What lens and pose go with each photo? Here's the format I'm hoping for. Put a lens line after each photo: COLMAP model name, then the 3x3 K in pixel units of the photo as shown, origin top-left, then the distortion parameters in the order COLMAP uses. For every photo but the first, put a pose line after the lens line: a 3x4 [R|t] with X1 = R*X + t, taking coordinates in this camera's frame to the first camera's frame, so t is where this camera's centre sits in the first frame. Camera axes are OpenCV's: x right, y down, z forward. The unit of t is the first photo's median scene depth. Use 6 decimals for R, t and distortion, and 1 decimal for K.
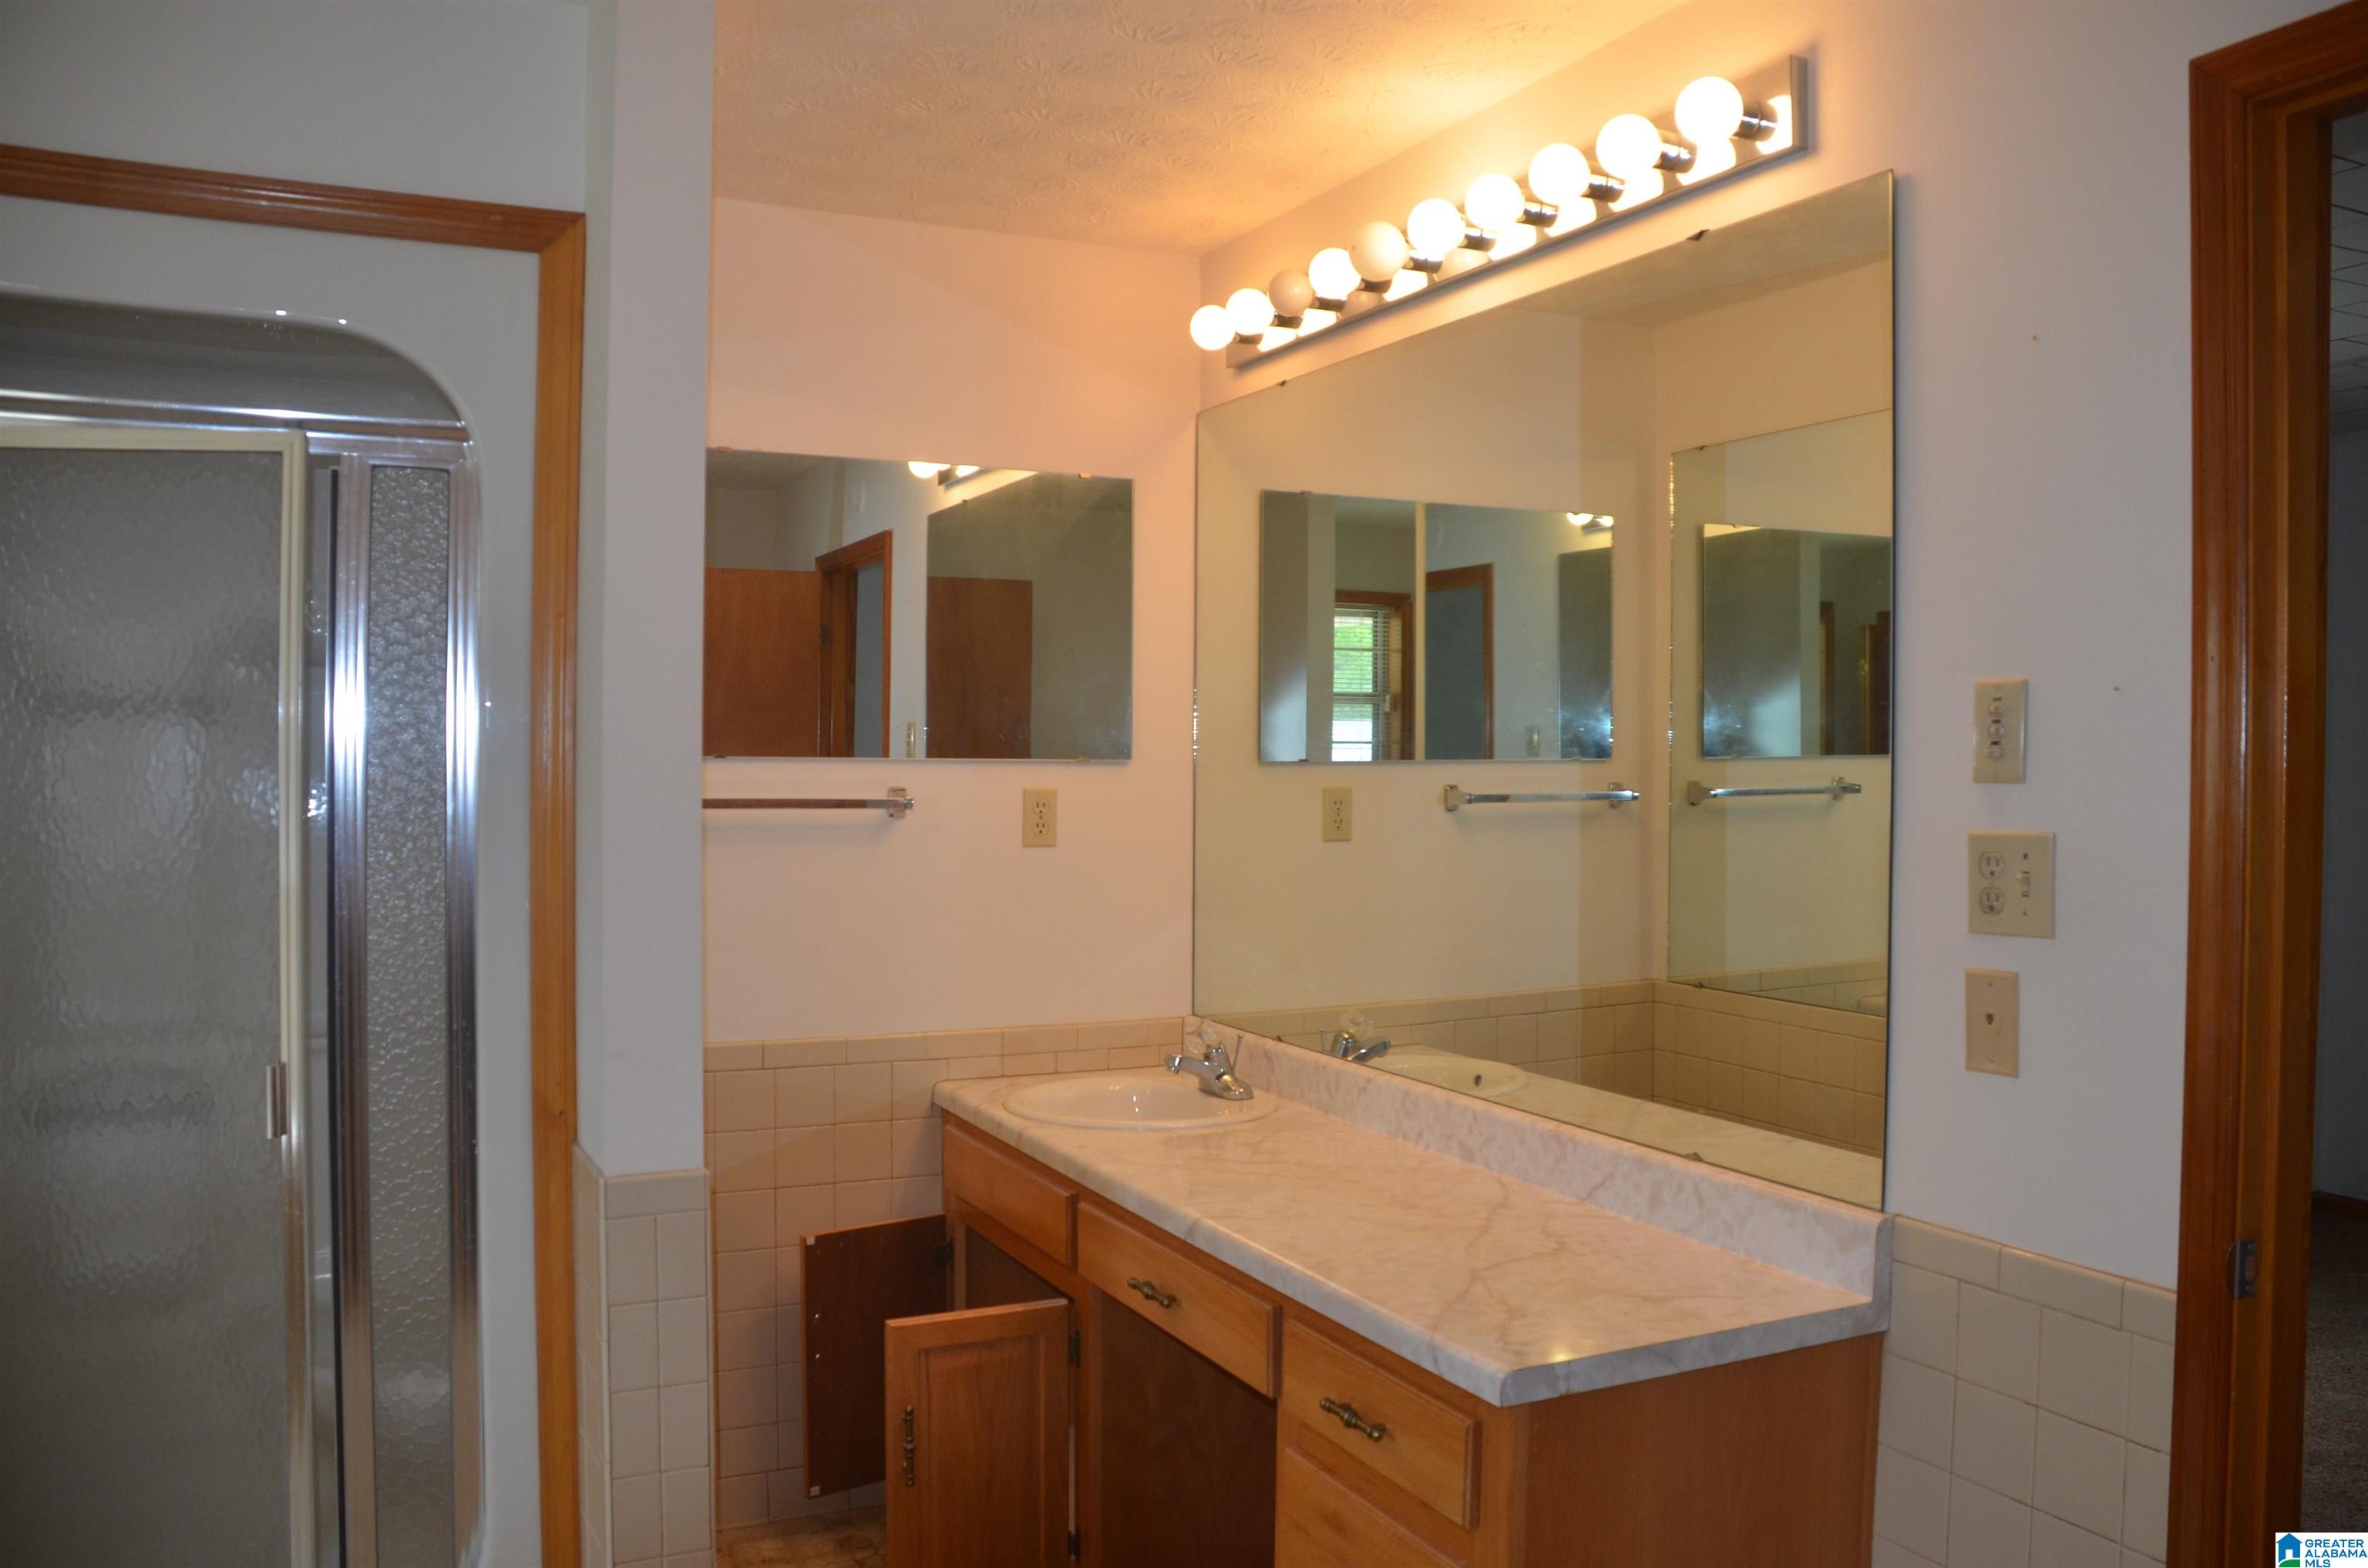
lens RADIAL K [[1978.1, 0, 1241.4], [0, 1978.1, 806.0], [0, 0, 1]] dist [-0.116384, 0.135756]
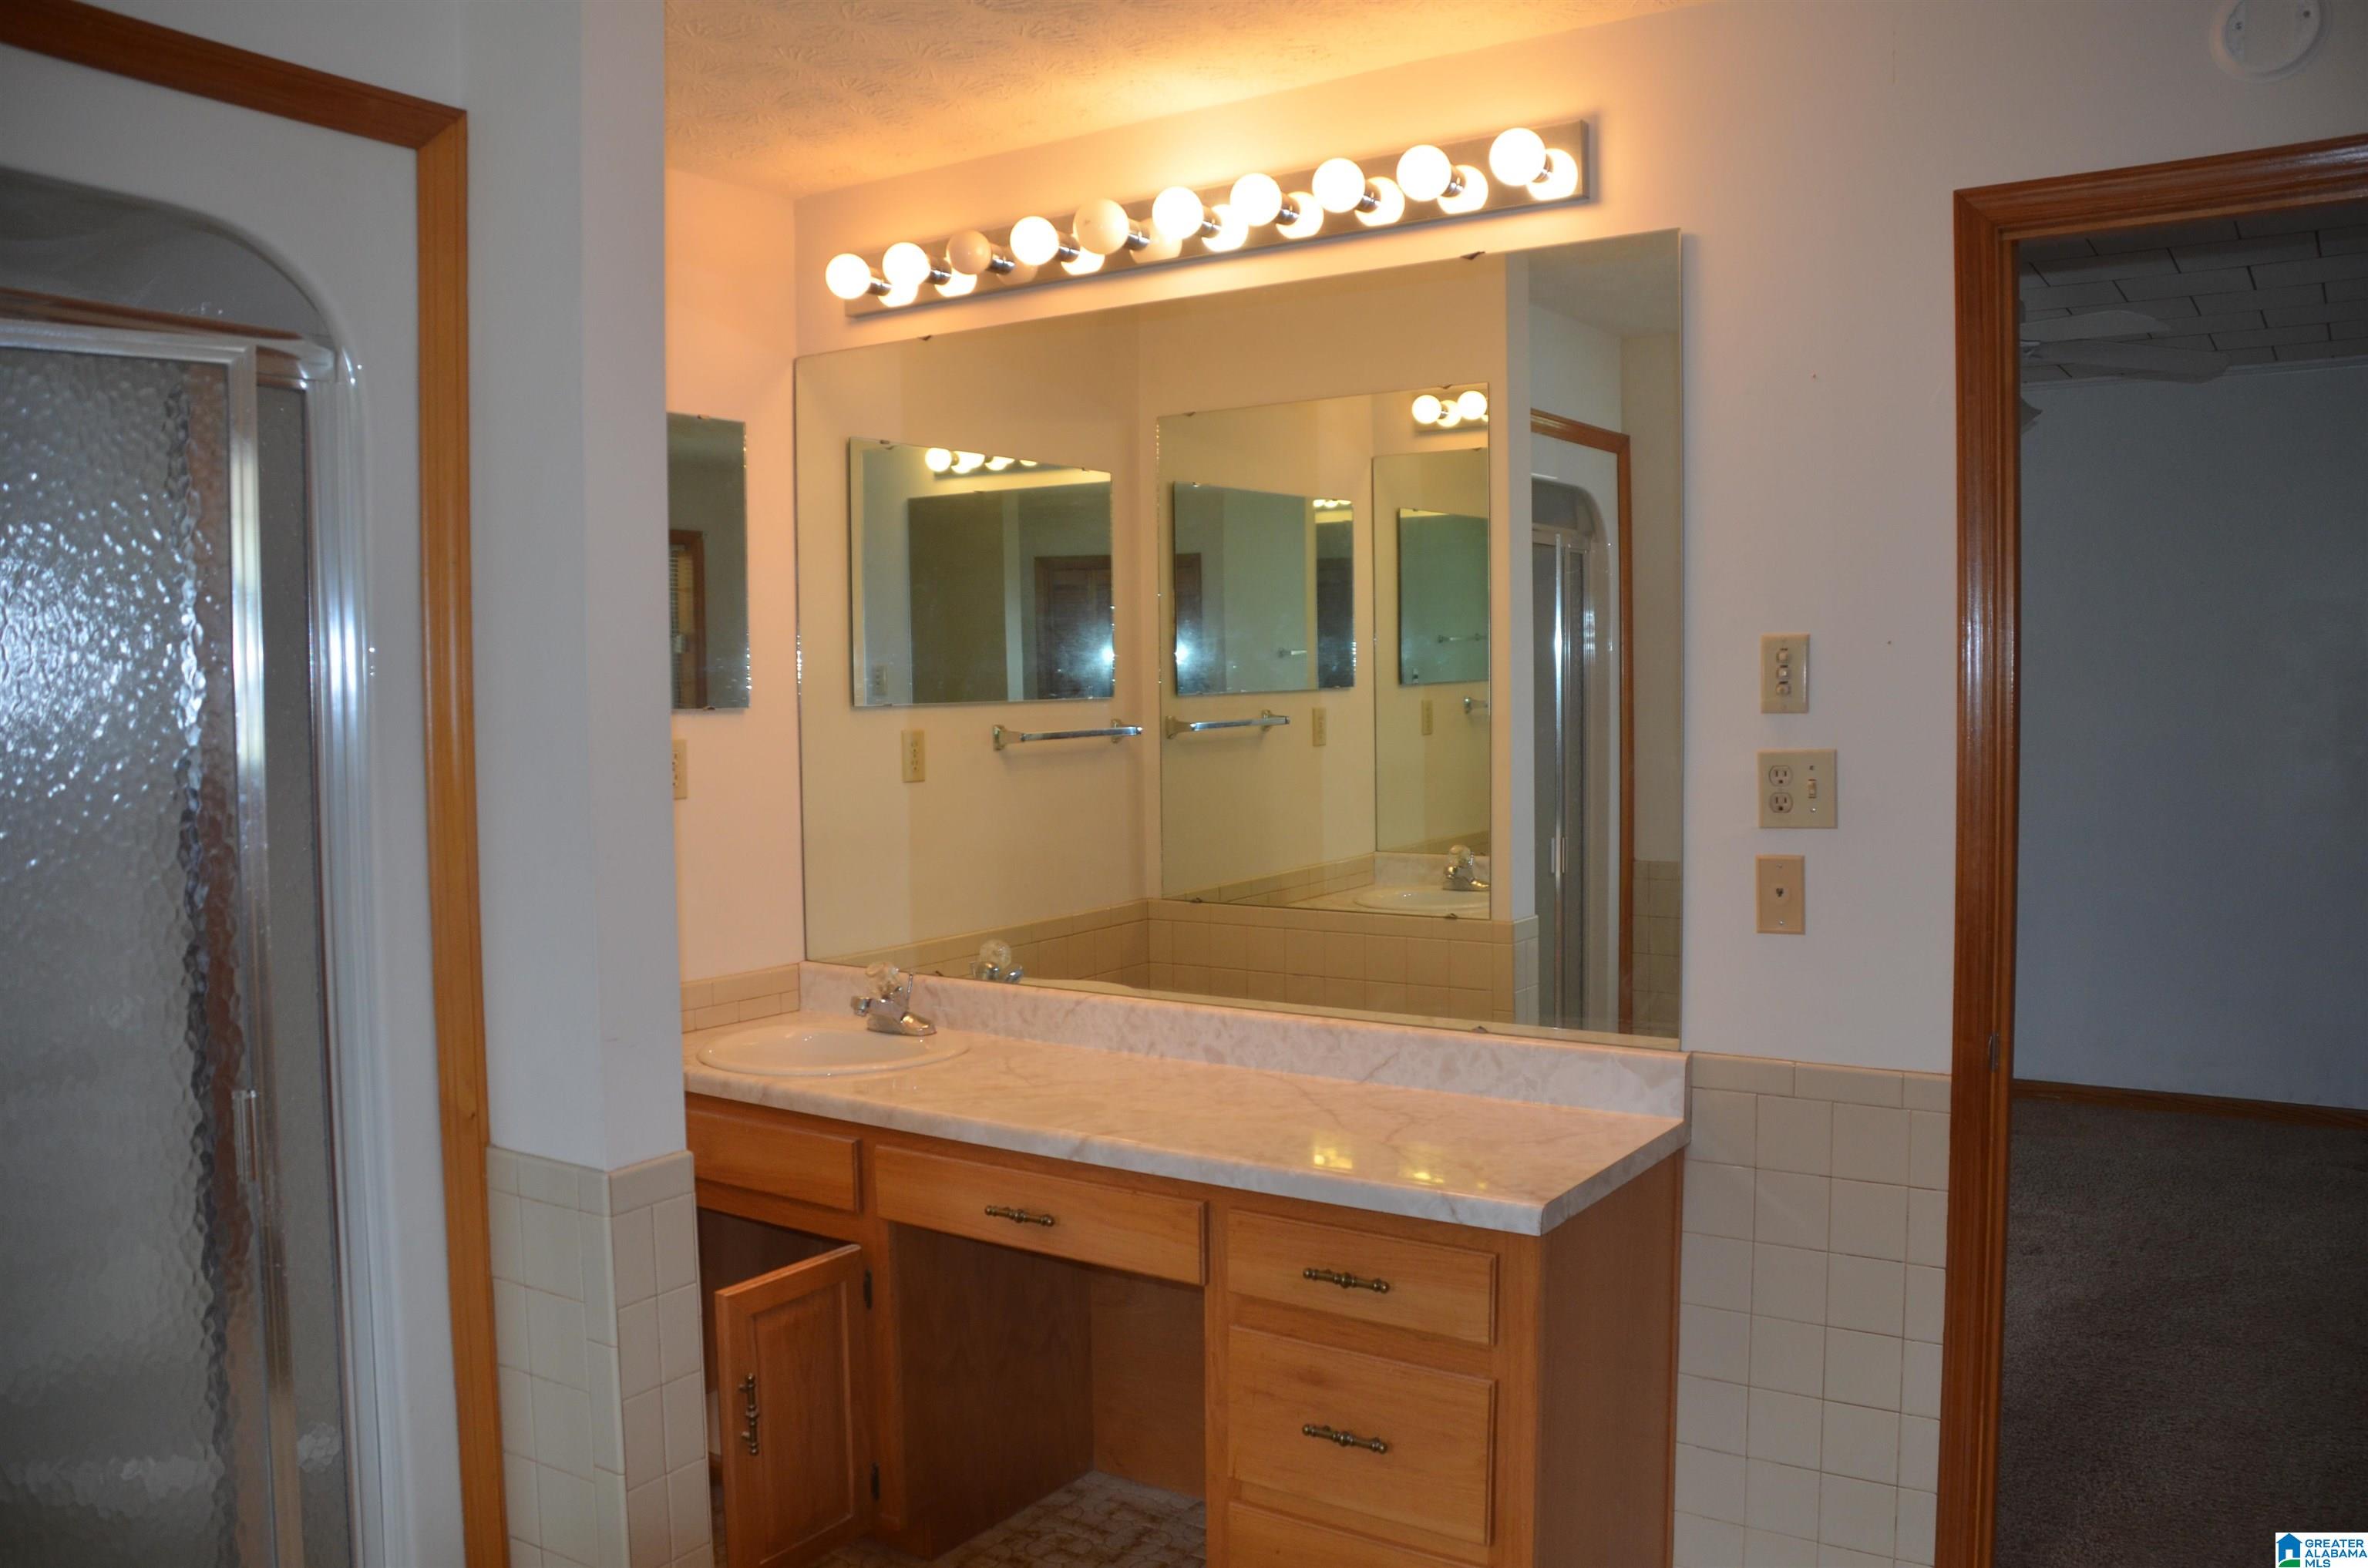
lens RADIAL K [[1978.1, 0, 1241.4], [0, 1978.1, 806.0], [0, 0, 1]] dist [-0.116384, 0.135756]
pose [[0.854601, -0.047022, 0.517152, -0.508491], [0.028816, 0.998652, 0.043183, -0.014038], [-0.518486, -0.022002, 0.854803, 0.048028]]
